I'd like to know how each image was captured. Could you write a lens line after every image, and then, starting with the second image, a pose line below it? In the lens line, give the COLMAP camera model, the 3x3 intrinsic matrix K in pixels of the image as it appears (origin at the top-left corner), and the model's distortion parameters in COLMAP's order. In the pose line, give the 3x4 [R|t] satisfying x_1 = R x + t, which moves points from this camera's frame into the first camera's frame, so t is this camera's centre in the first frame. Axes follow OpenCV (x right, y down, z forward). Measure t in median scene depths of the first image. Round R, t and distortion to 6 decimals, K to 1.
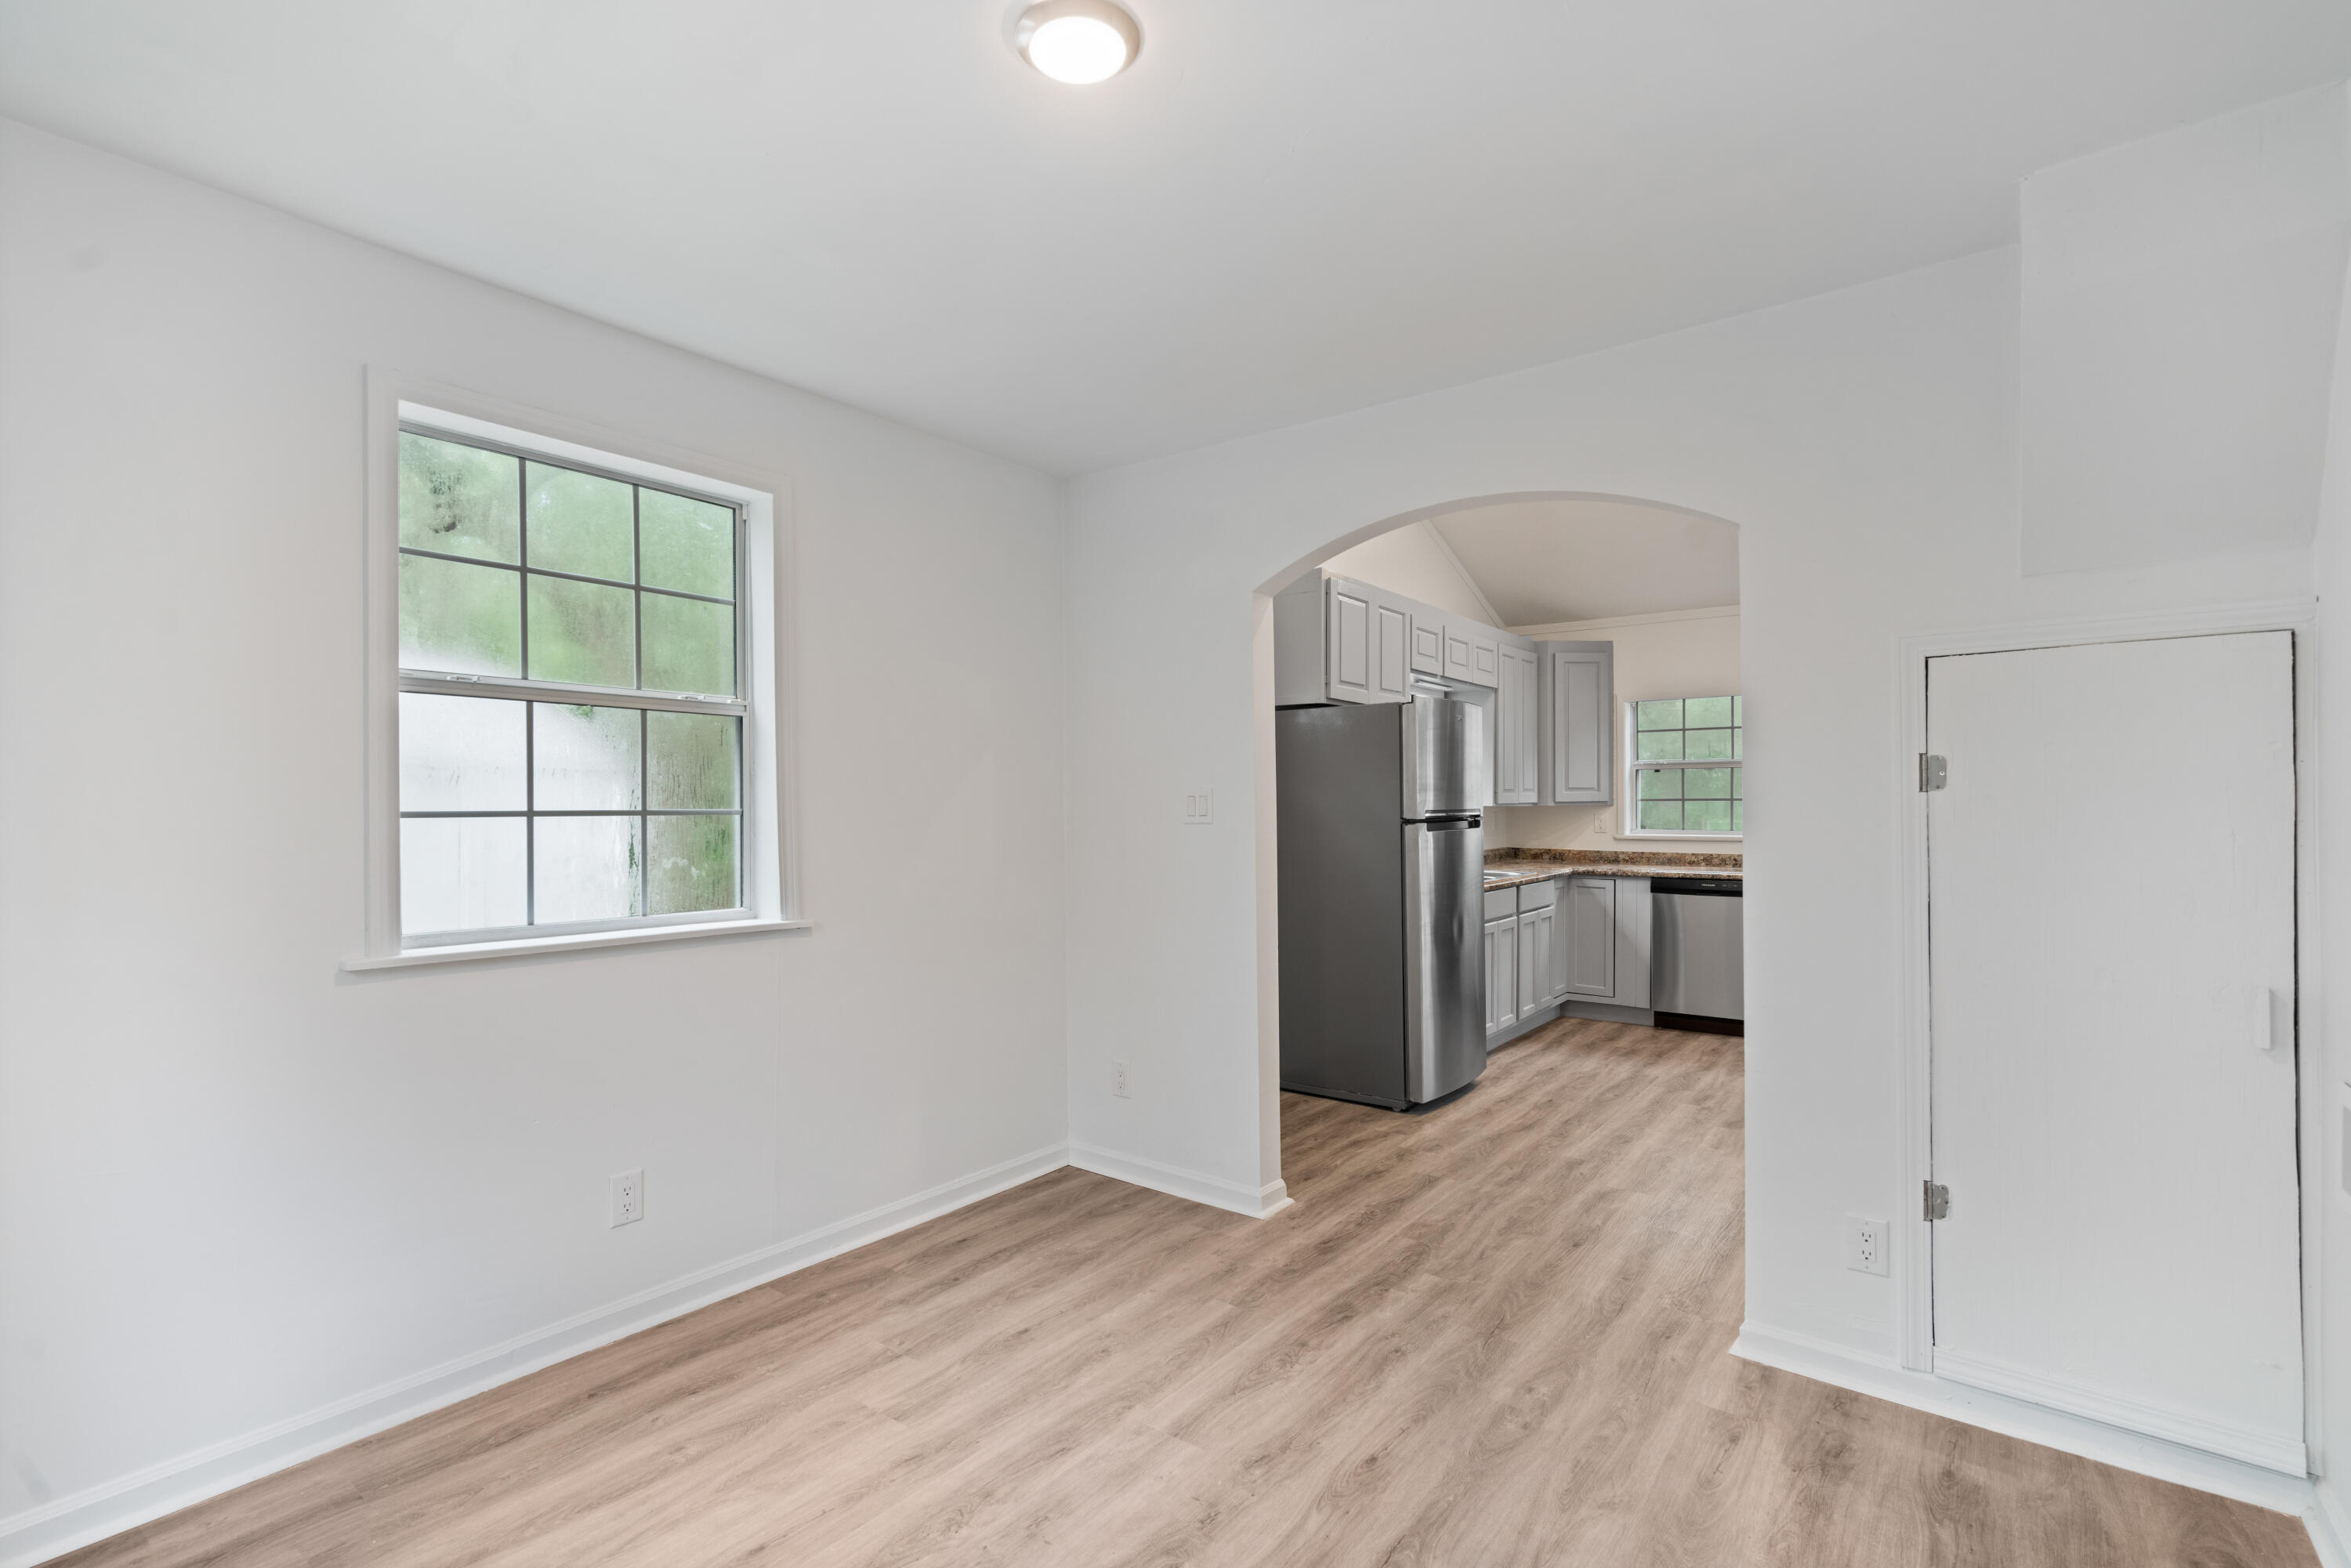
lens RADIAL K [[1068.9, 0, 1163.6], [0, 1068.9, 786.3], [0, 0, 1]] dist [-0.015642, 0.000661]
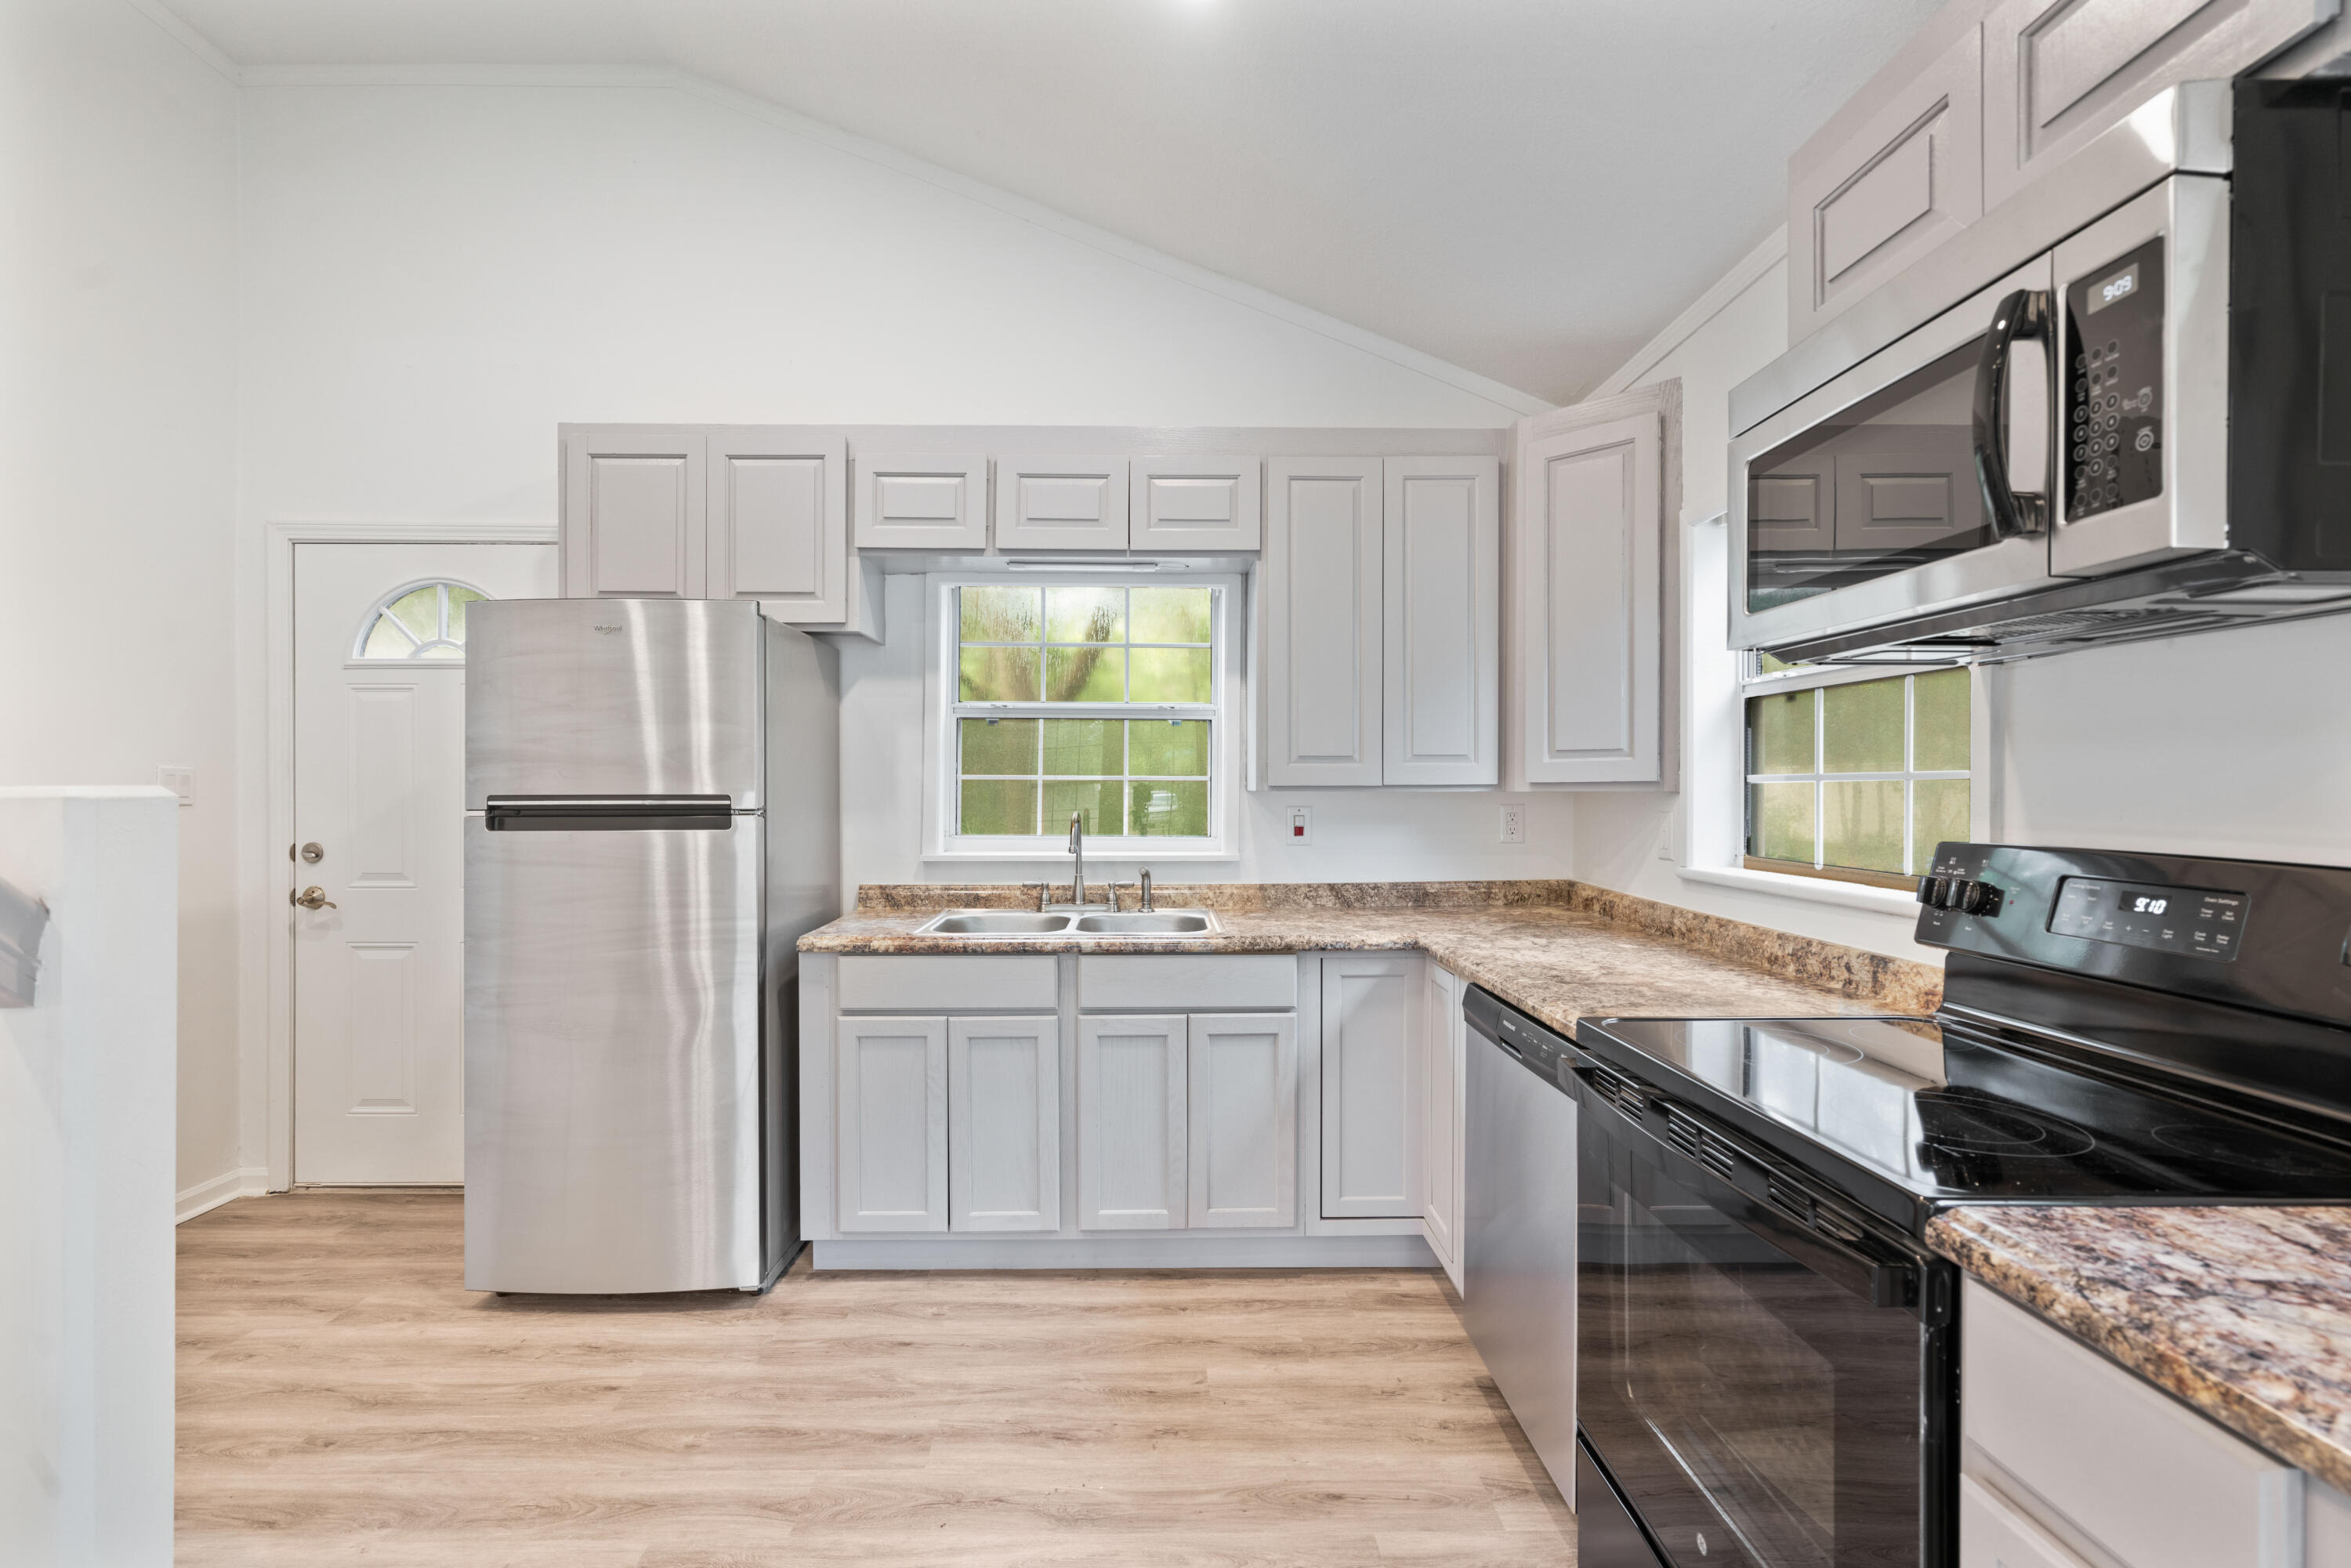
lens RADIAL K [[1068.9, 0, 1171.0], [0, 1068.9, 791.5], [0, 0, 1]] dist [-0.015642, 0.000661]
pose [[0.643913, 0.006409, -0.765072, 0.667520], [0.003147, 0.999934, 0.011025, 0.013963], [0.765092, -0.009507, 0.643851, 0.662270]]
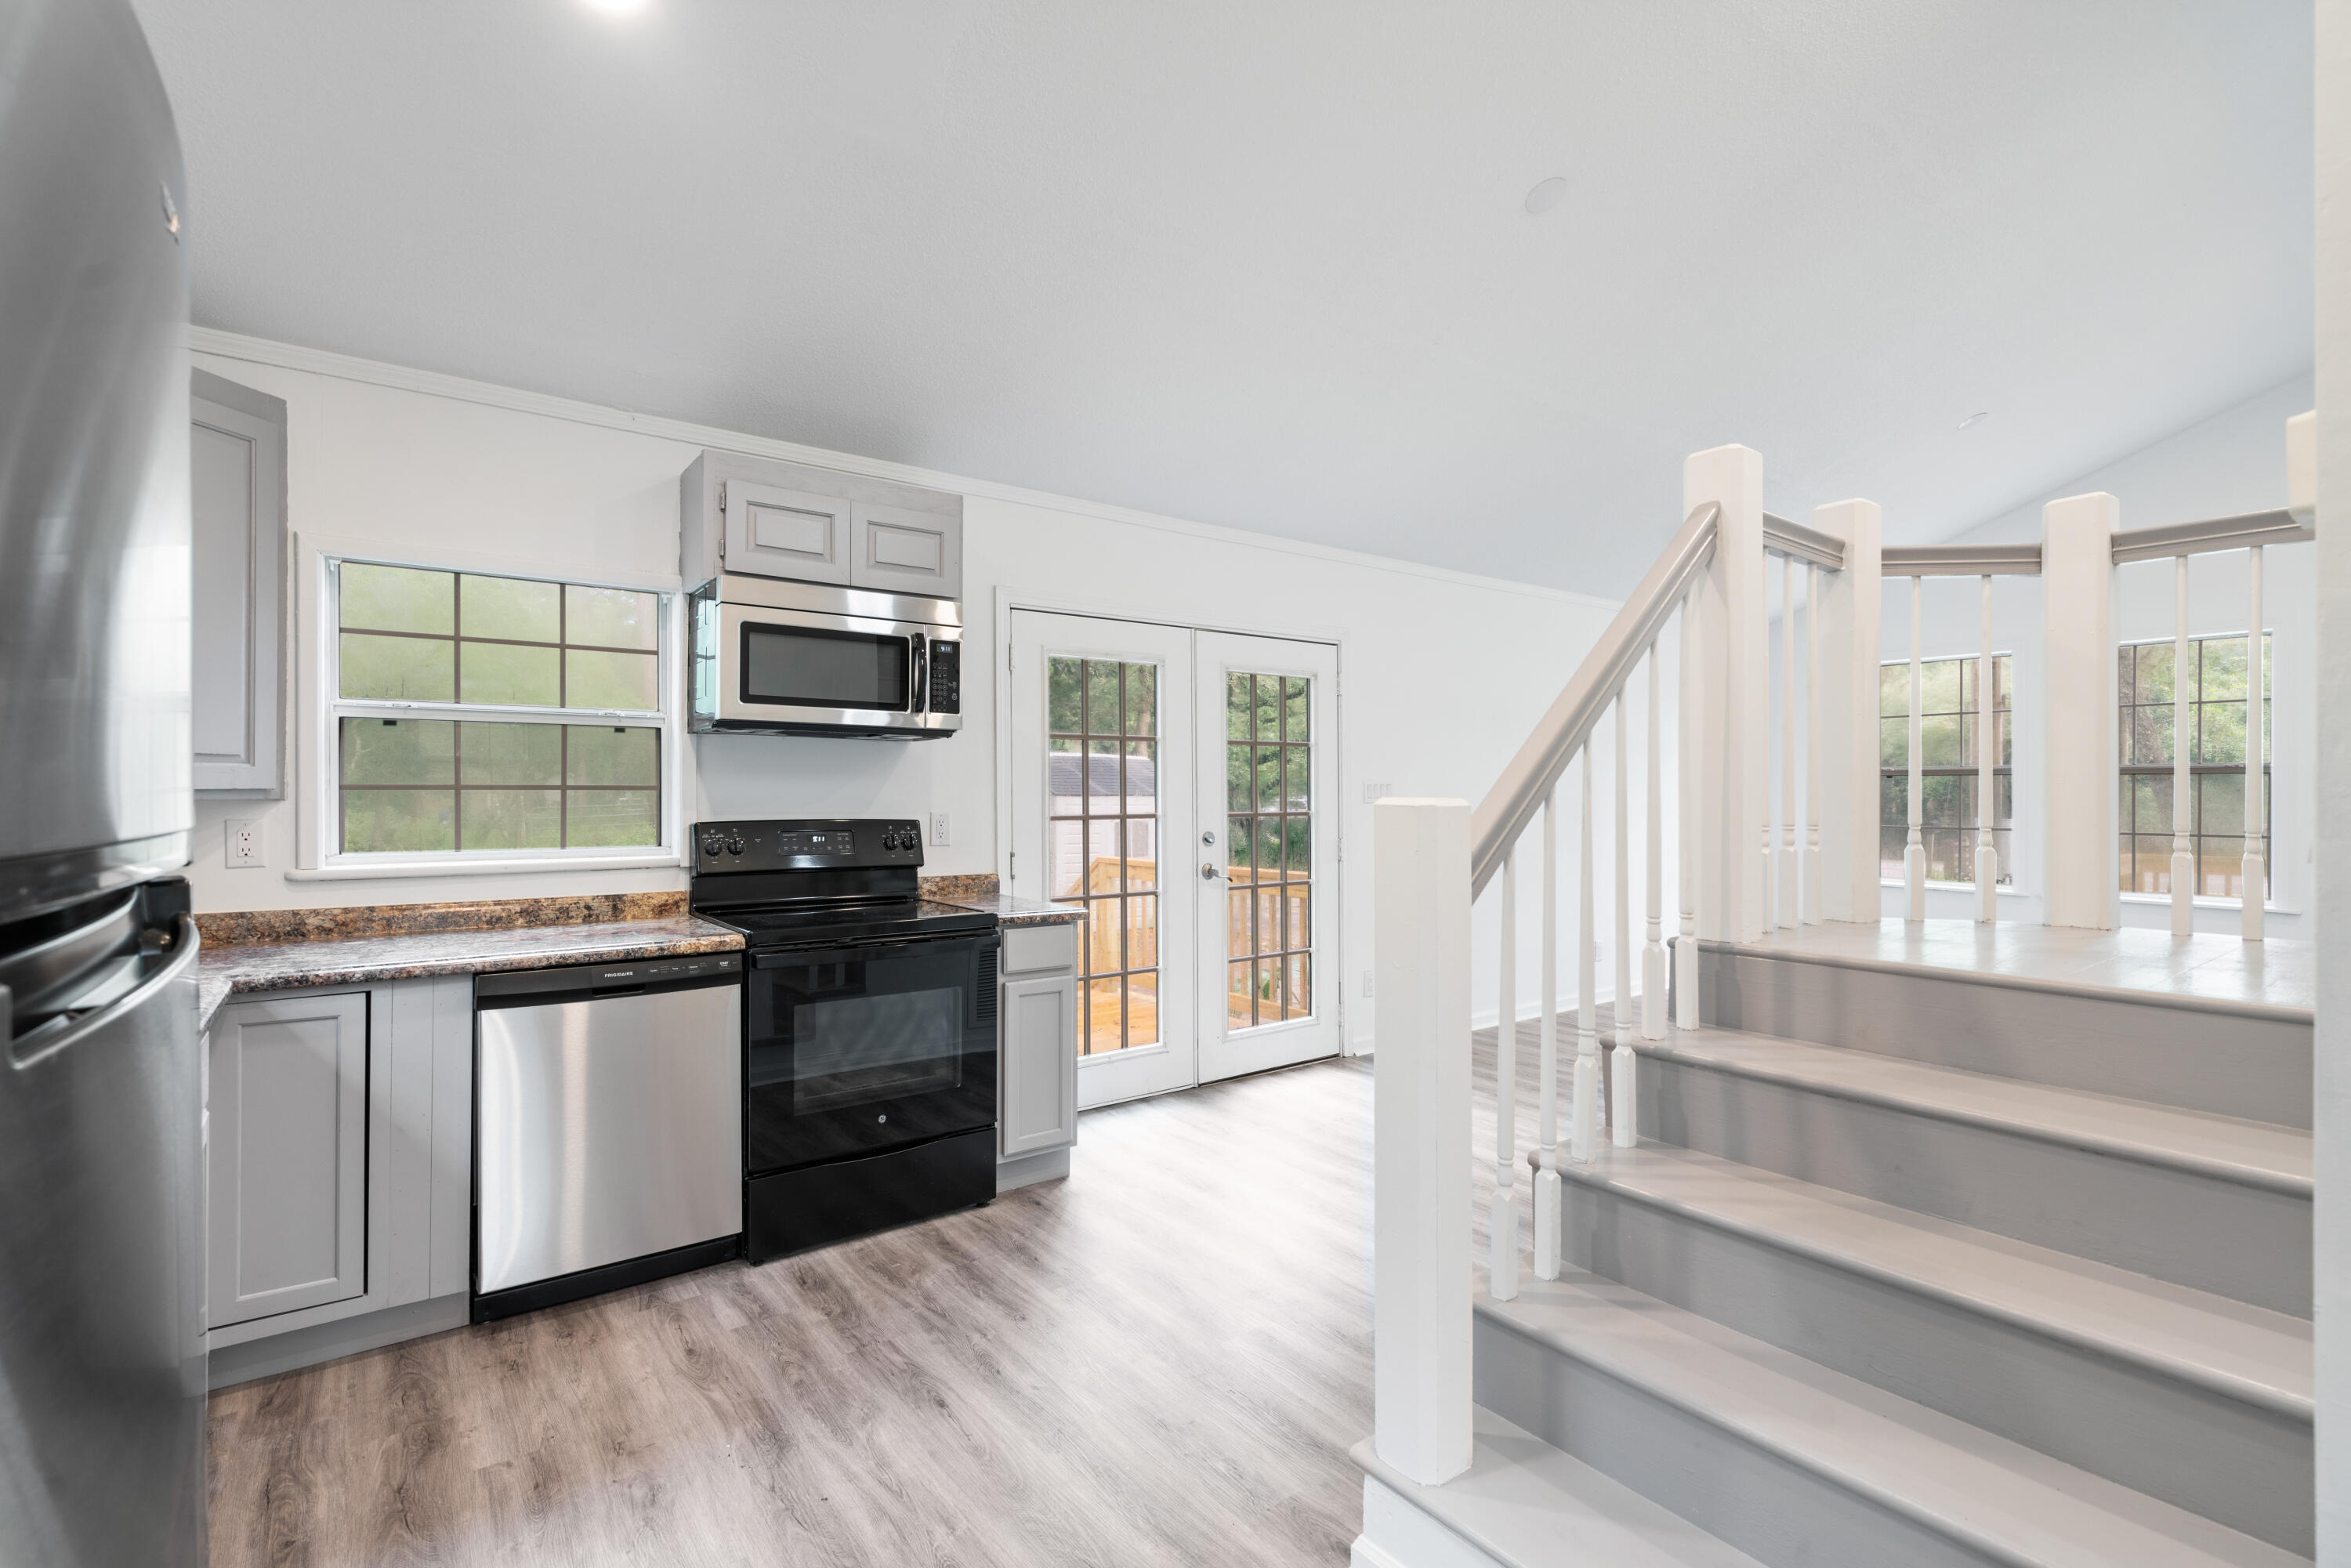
lens RADIAL K [[1068.9, 0, 1161.9], [0, 1068.9, 782.5], [0, 0, 1]] dist [-0.015642, 0.000661]
pose [[0.248469, 0.009368, 0.968595, 0.123140], [-0.012293, 0.999903, -0.006518, 0.011002], [-0.968562, -0.010287, 0.248560, 0.629884]]
